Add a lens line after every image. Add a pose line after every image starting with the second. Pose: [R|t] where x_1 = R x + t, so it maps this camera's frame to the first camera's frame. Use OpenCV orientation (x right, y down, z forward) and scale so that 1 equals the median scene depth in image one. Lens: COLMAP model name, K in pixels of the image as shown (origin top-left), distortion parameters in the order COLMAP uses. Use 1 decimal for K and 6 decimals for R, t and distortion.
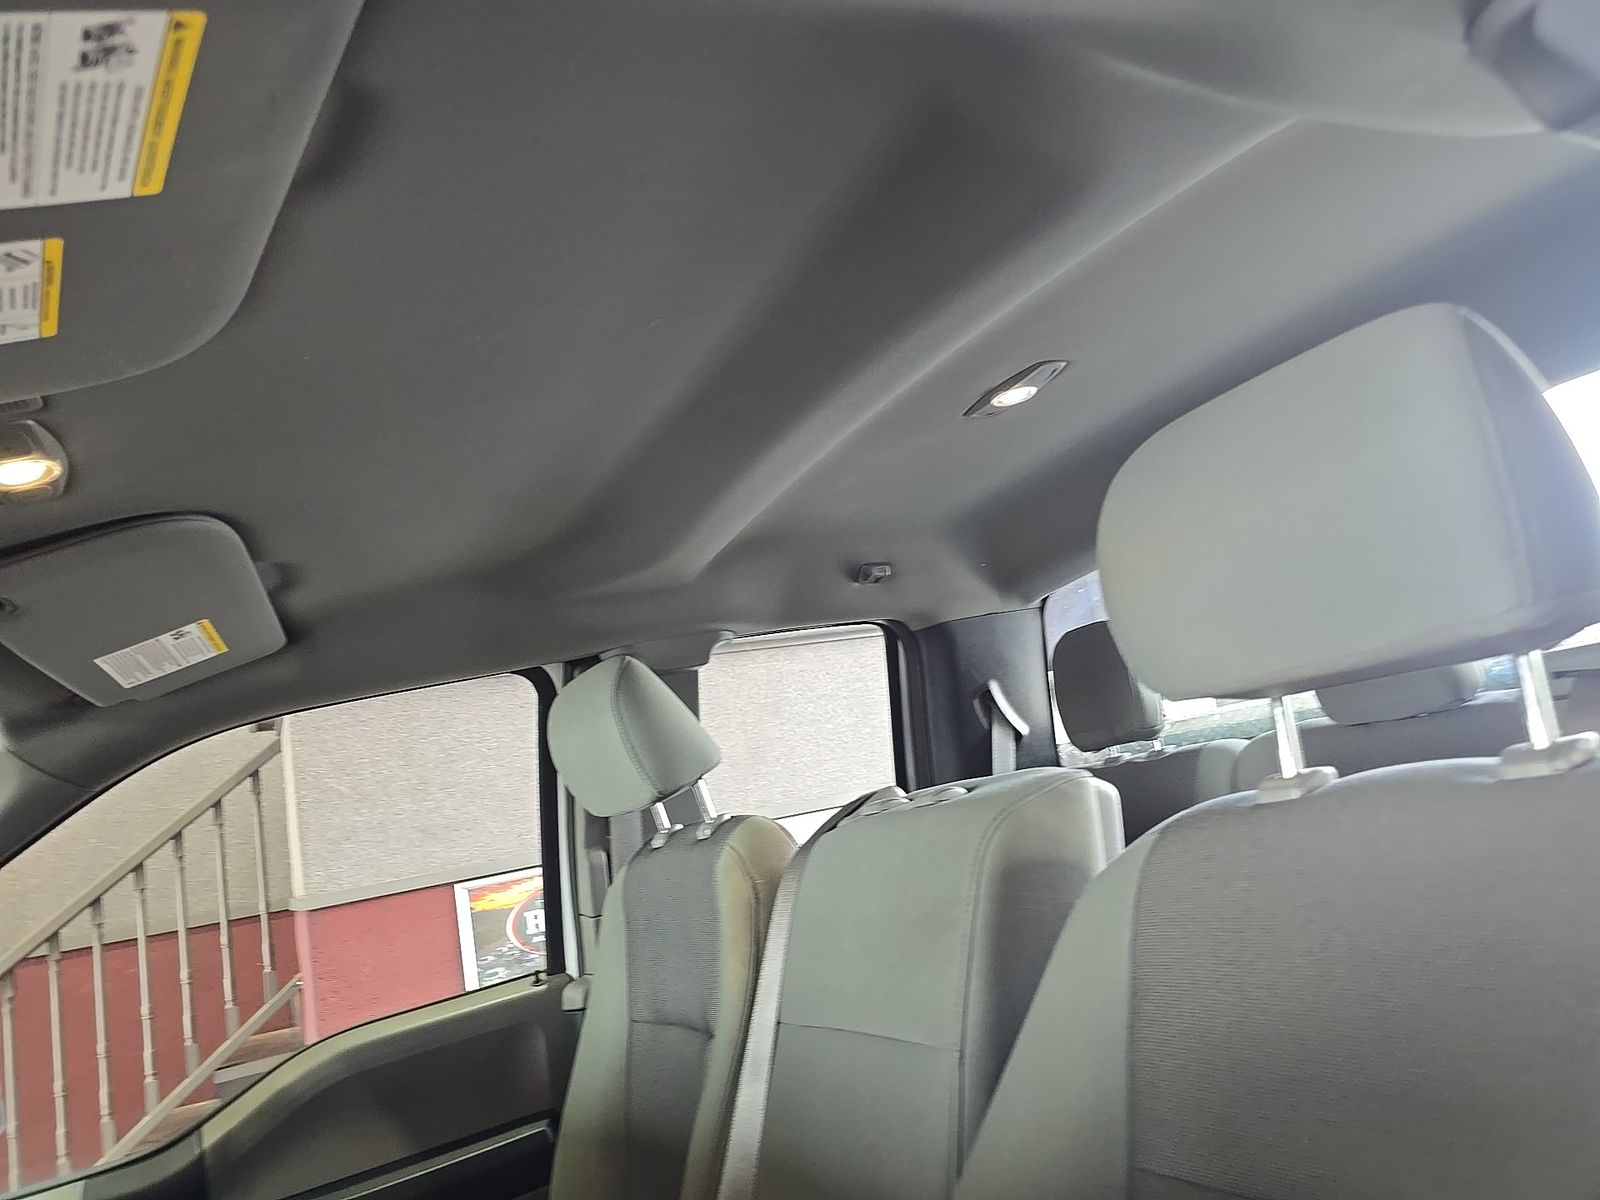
lens RADIAL K [[1082.1, 0, 780.0], [0, 1082.1, 594.4], [0, 0, 1]] dist [0.070162, -0.055847]
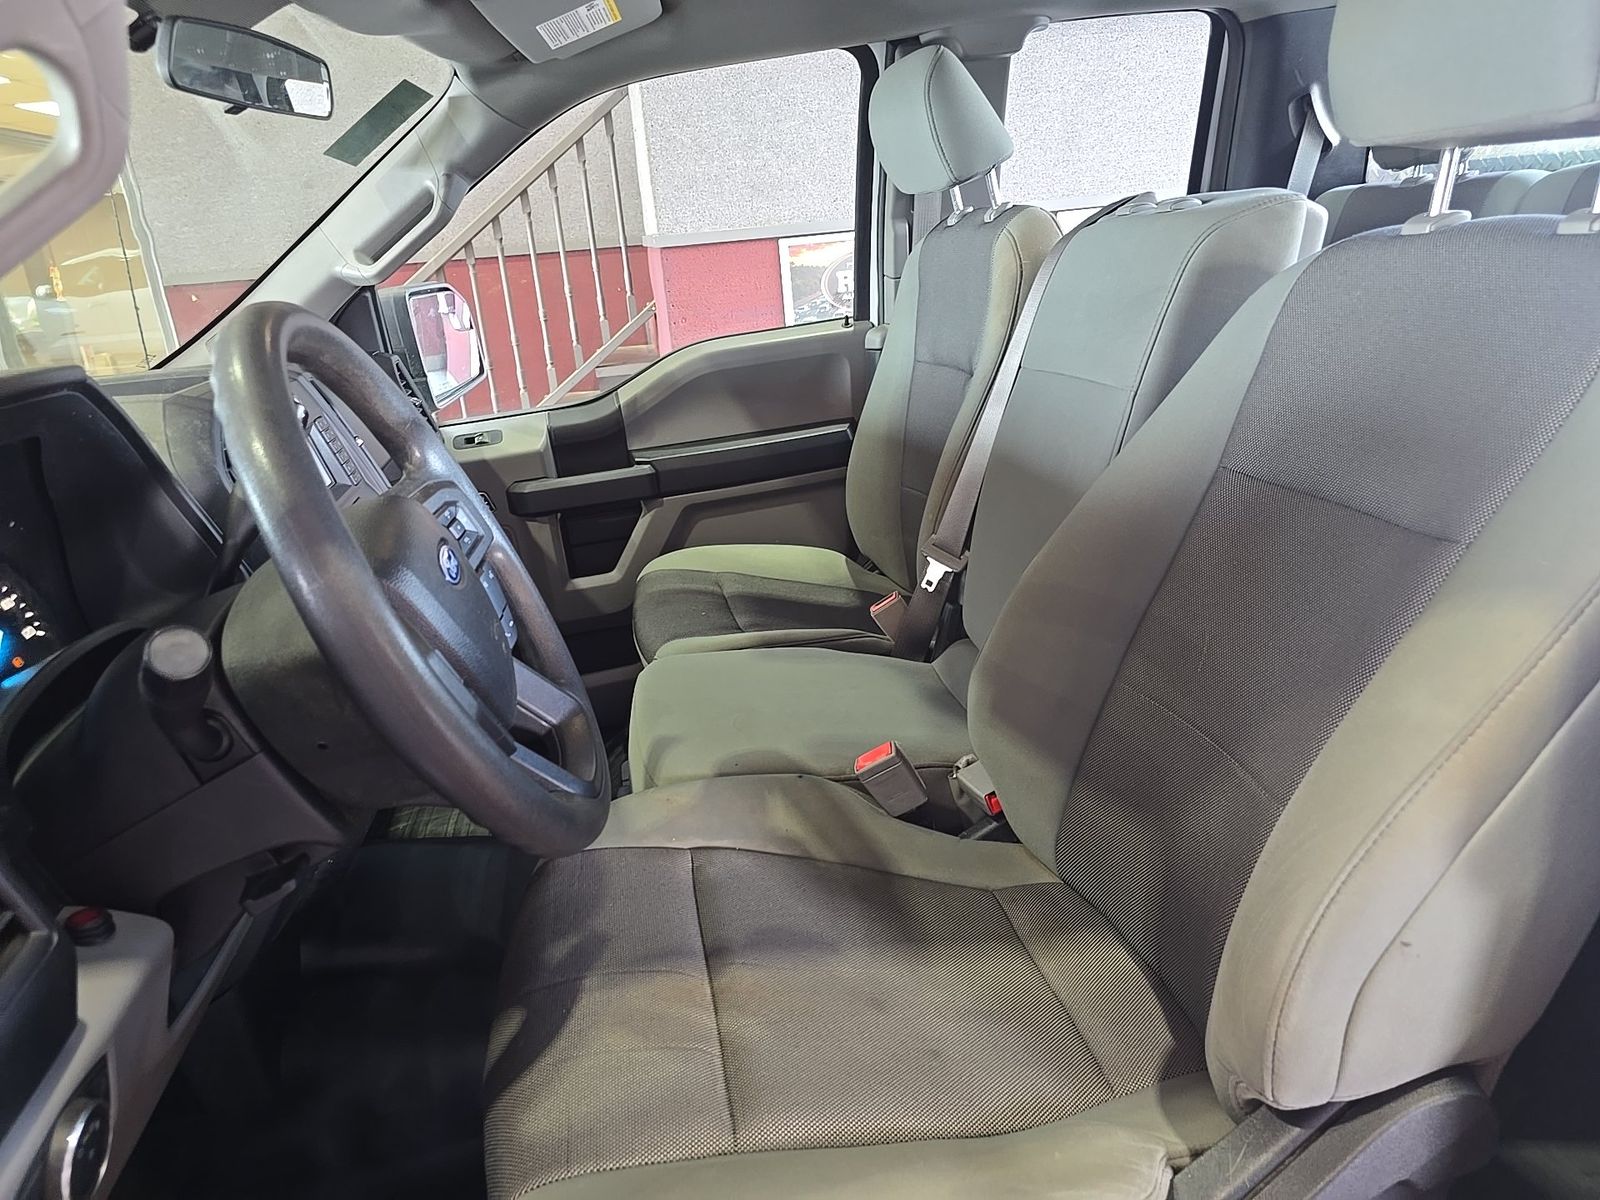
lens RADIAL K [[1025.8, 0, 800.0], [0, 1025.8, 600.0], [0, 0, 1]] dist [0.011589, -0.003043]
pose [[0.962035, 0.179696, -0.205421, 0.029084], [-0.037758, 0.833054, 0.551901, -0.035776], [0.270301, -0.523192, 0.808213, -0.150572]]
